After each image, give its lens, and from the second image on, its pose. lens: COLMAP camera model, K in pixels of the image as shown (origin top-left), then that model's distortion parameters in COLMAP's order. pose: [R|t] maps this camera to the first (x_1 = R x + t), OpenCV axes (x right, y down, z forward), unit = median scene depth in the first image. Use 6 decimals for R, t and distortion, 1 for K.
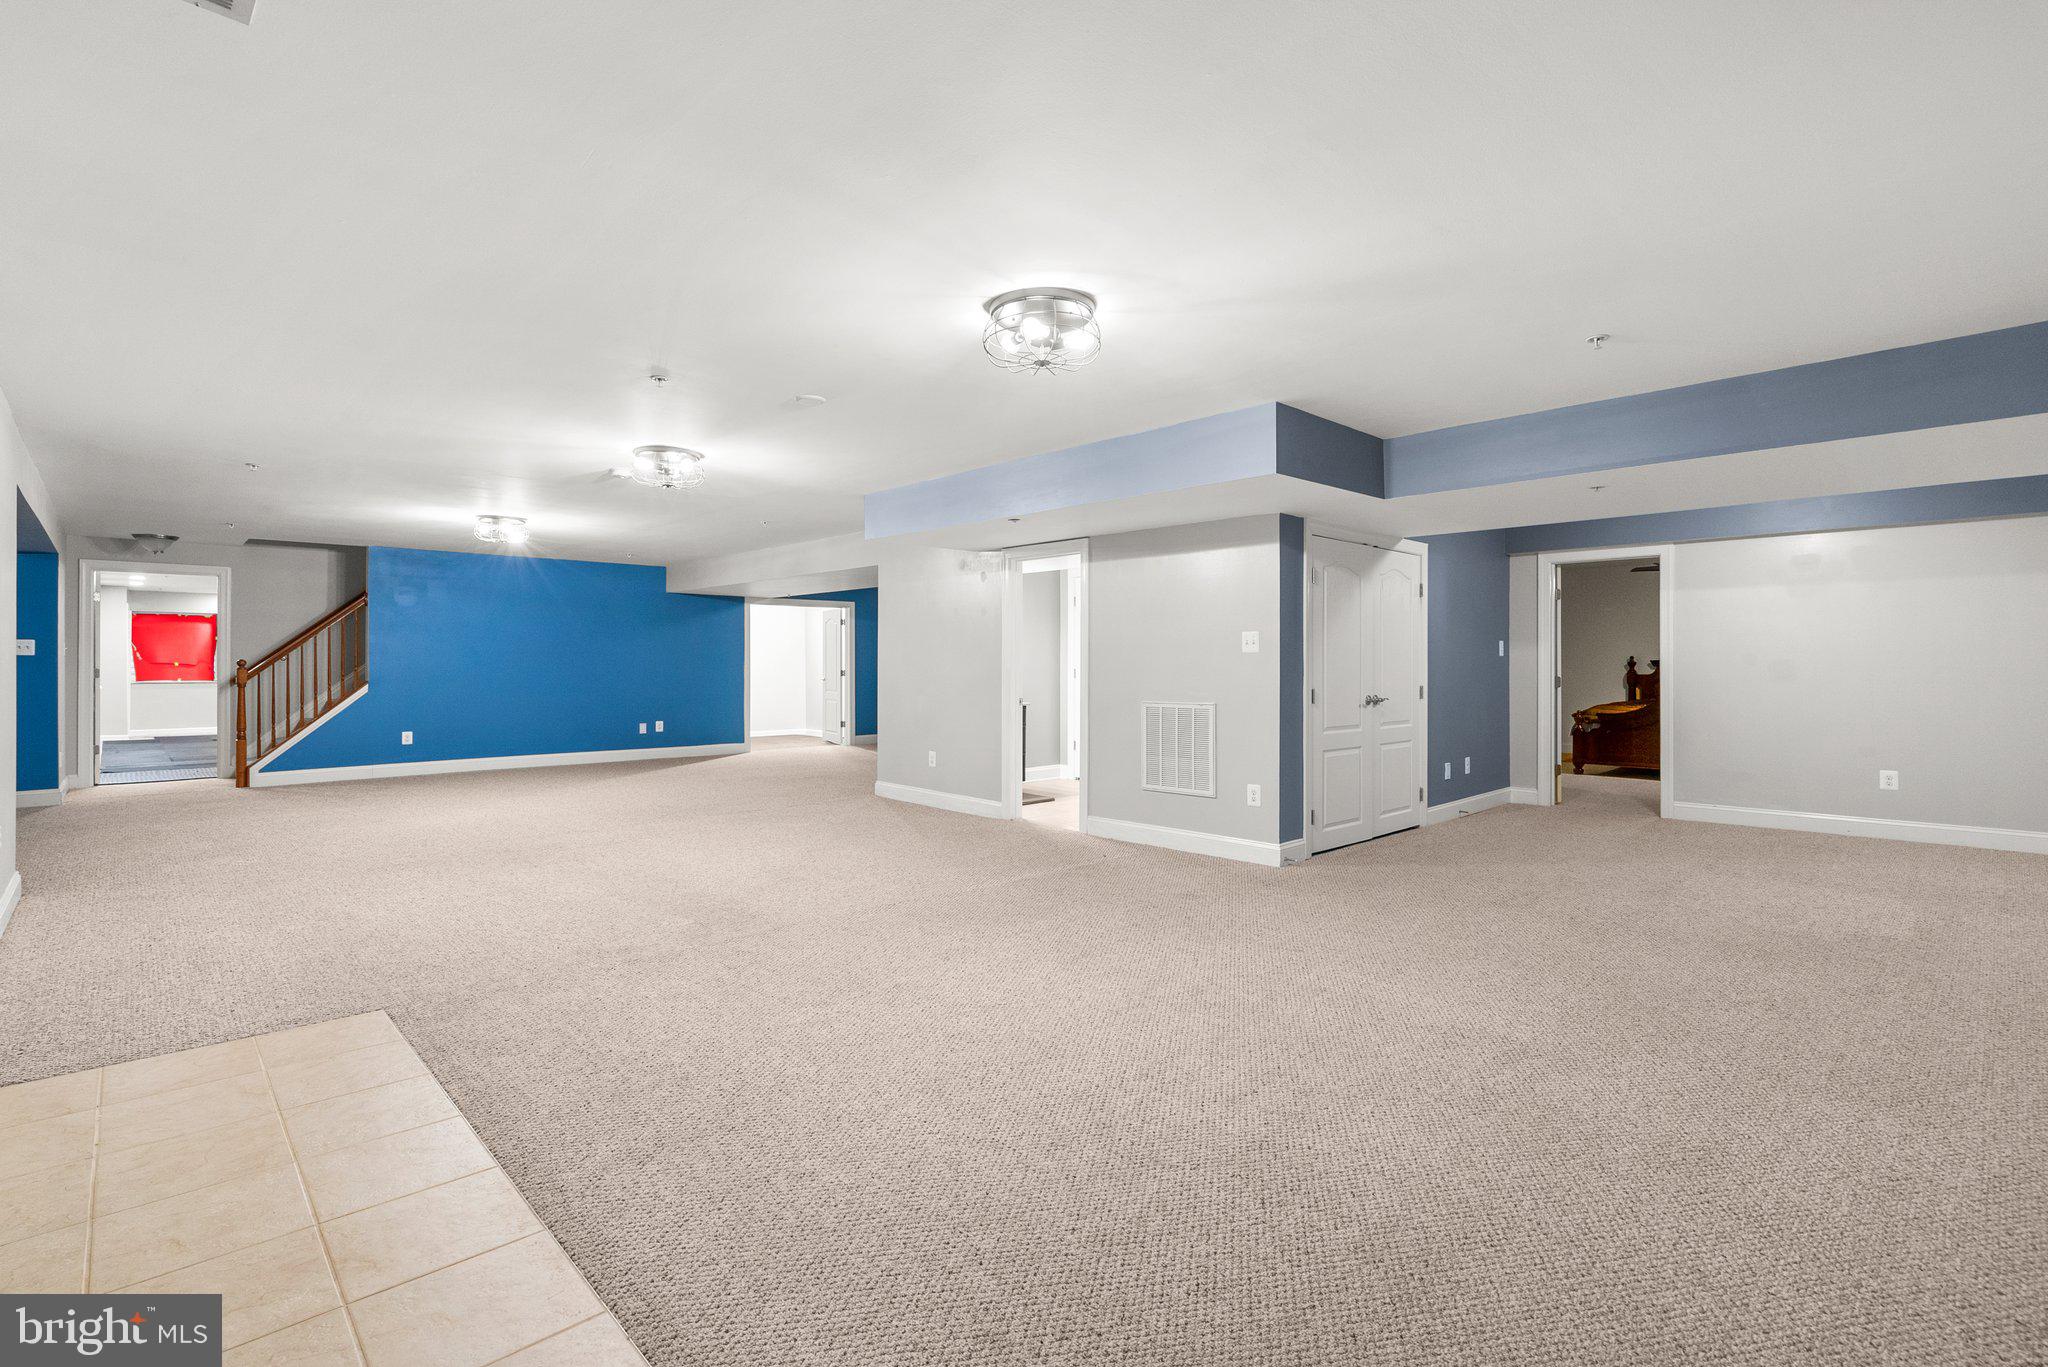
lens RADIAL K [[951.8, 0, 1019.3], [0, 951.8, 673.5], [0, 0, 1]] dist [-0.000604, 0.000291]
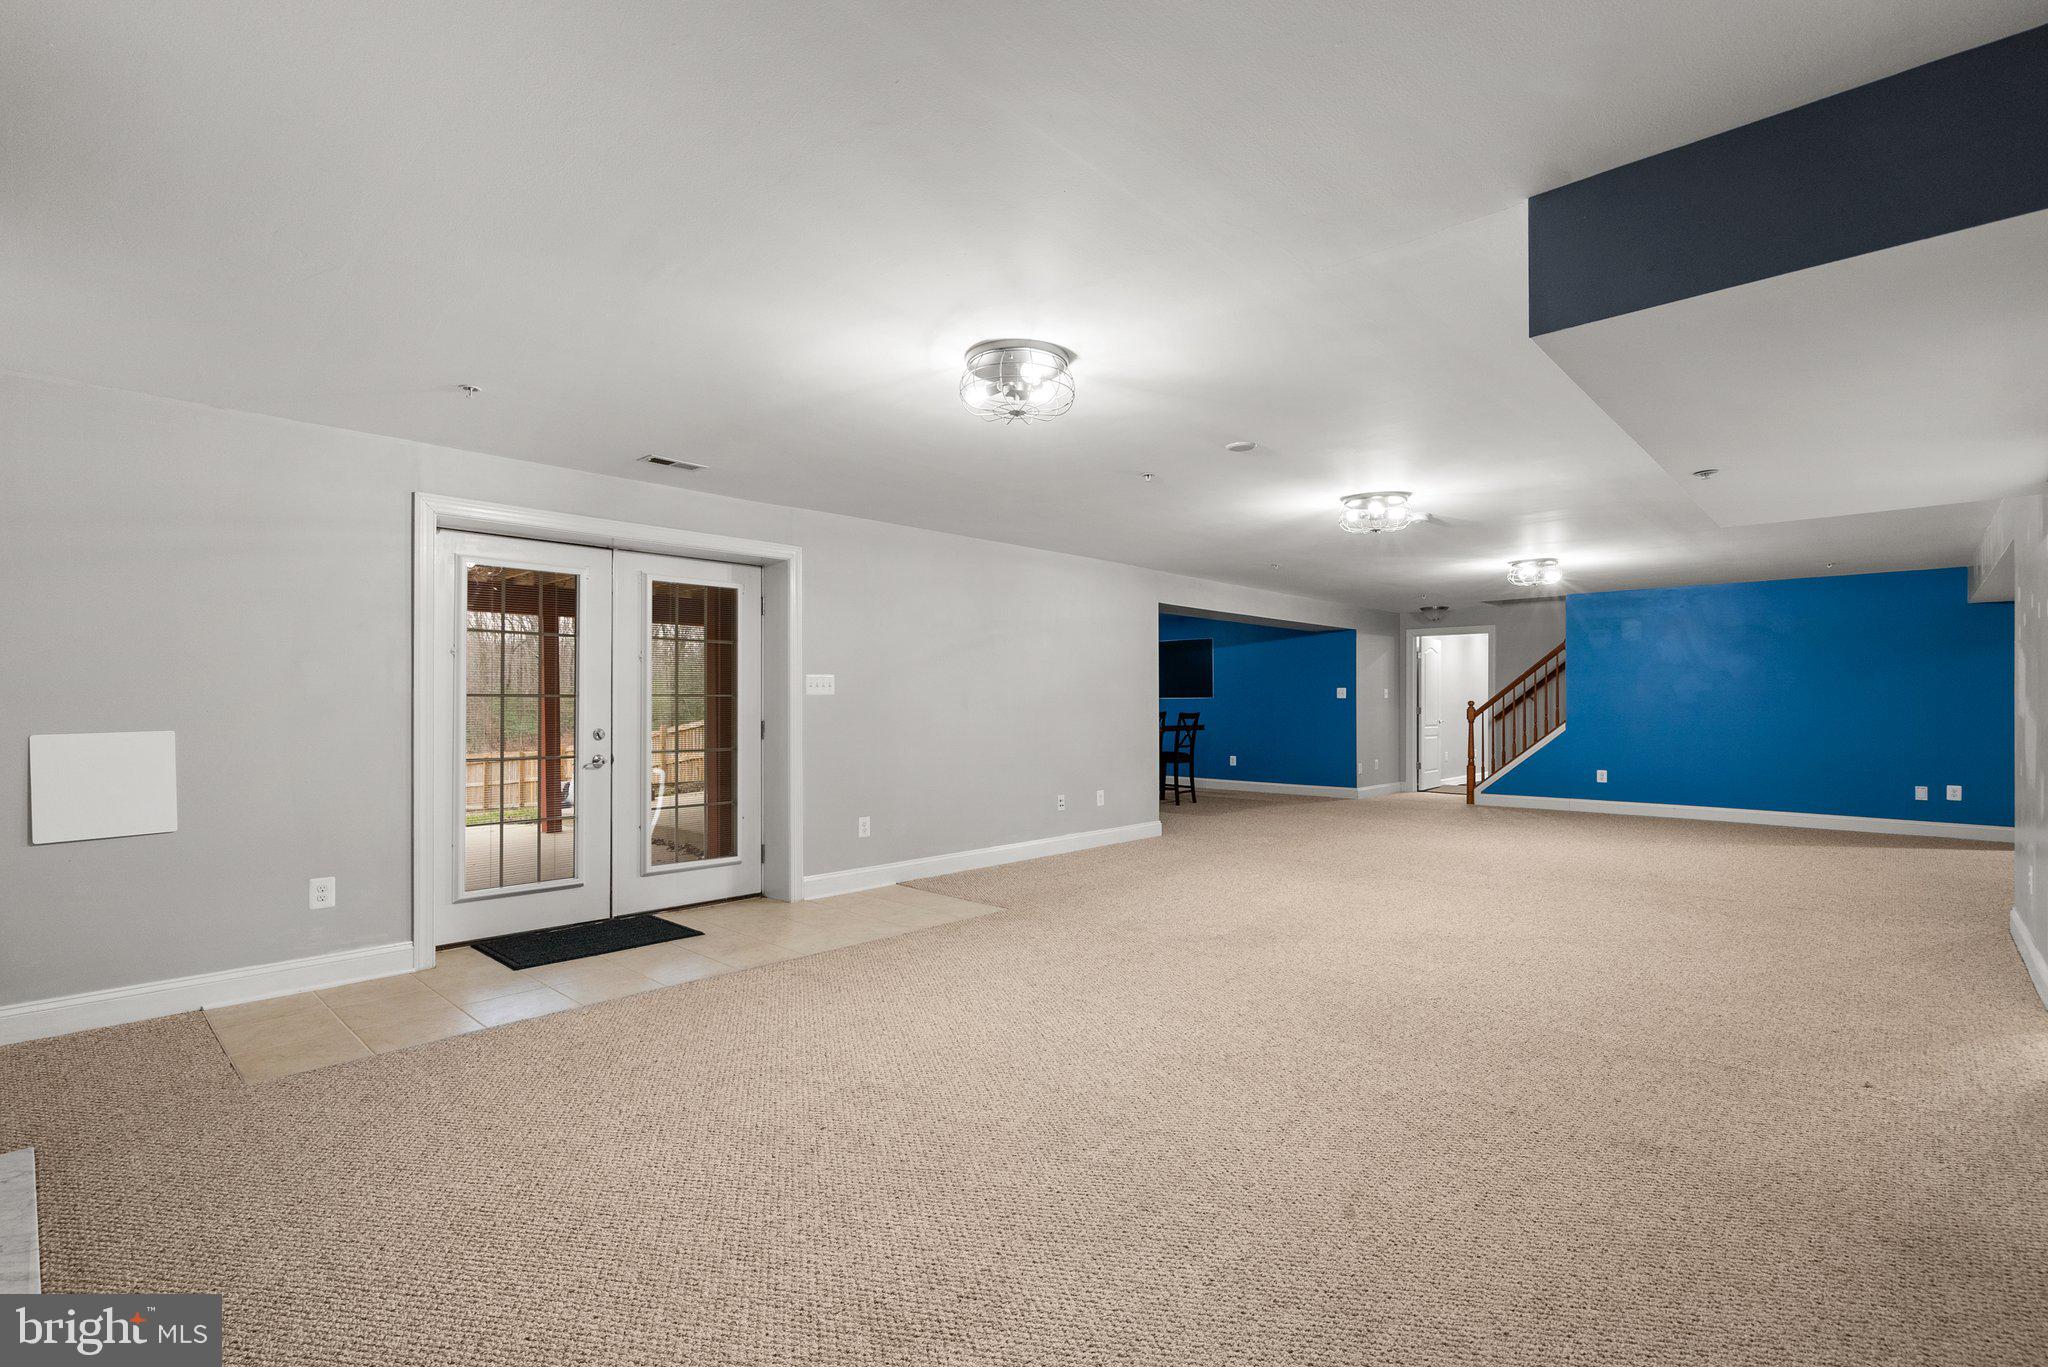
lens RADIAL K [[951.8, 0, 1020.3], [0, 951.8, 690.7], [0, 0, 1]] dist [-0.000604, 0.000291]
pose [[0.050020, -0.011749, -0.998679, 0.389320], [-0.011406, 0.999859, -0.012334, -0.005389], [0.998683, 0.012008, 0.049879, 0.351317]]
